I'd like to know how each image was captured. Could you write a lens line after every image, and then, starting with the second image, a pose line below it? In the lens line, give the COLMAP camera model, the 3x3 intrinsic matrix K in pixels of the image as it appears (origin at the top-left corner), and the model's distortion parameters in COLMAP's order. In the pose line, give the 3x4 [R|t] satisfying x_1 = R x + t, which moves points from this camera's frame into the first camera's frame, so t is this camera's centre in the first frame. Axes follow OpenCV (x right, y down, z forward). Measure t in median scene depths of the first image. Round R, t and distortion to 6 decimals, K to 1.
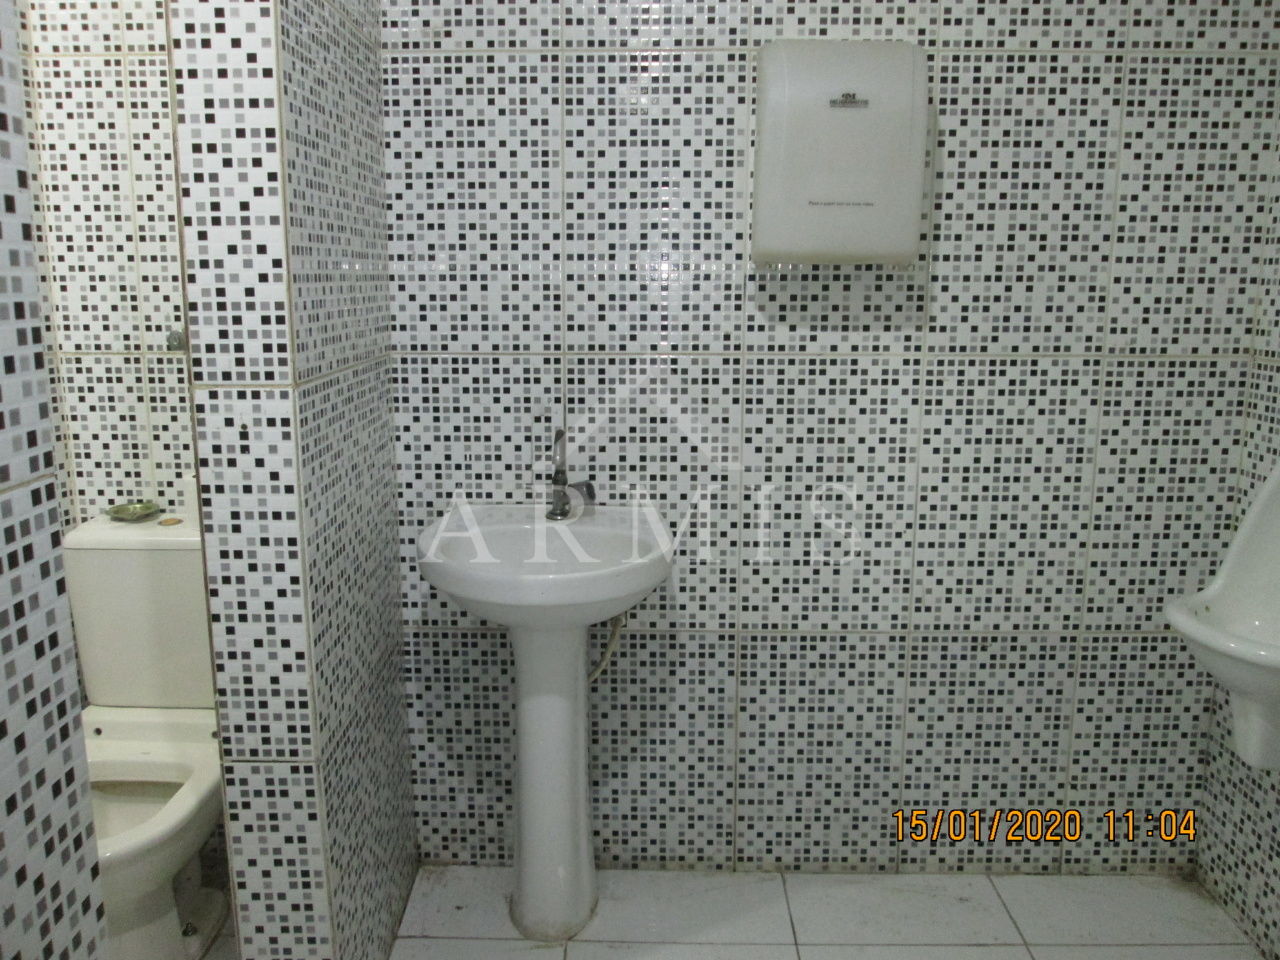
lens RADIAL K [[1102.7, 0, 638.6], [0, 1102.7, 485.7], [0, 0, 1]] dist [-0.060377, 0.018758]
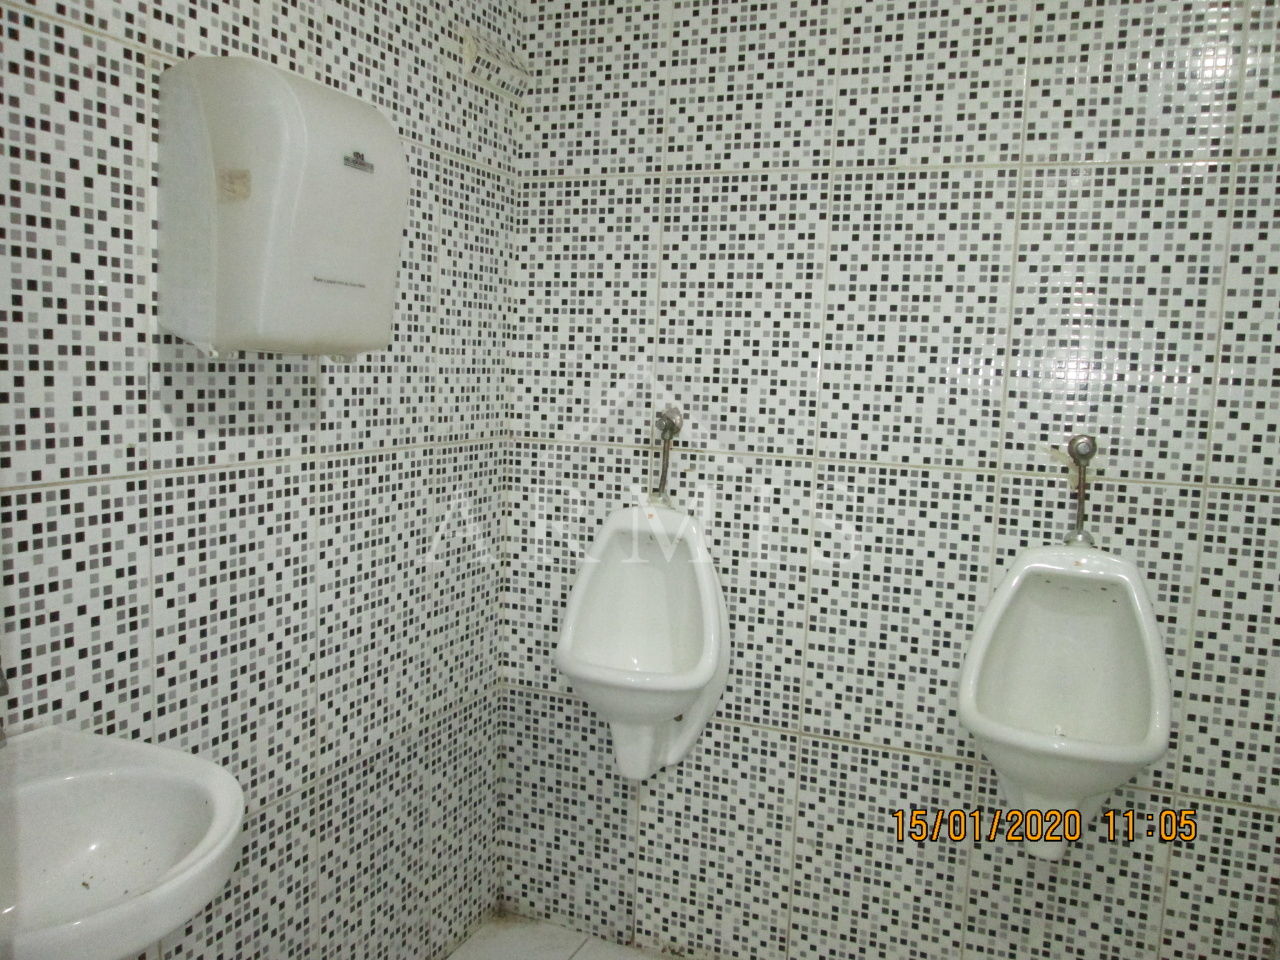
lens RADIAL K [[1102.7, 0, 643.6], [0, 1102.7, 484.1], [0, 0, 1]] dist [-0.060377, 0.018758]
pose [[0.934013, 0.075143, -0.349248, 0.323274], [-0.109041, 0.990940, -0.078407, 0.001423], [0.340192, 0.111315, 0.933744, -0.008387]]
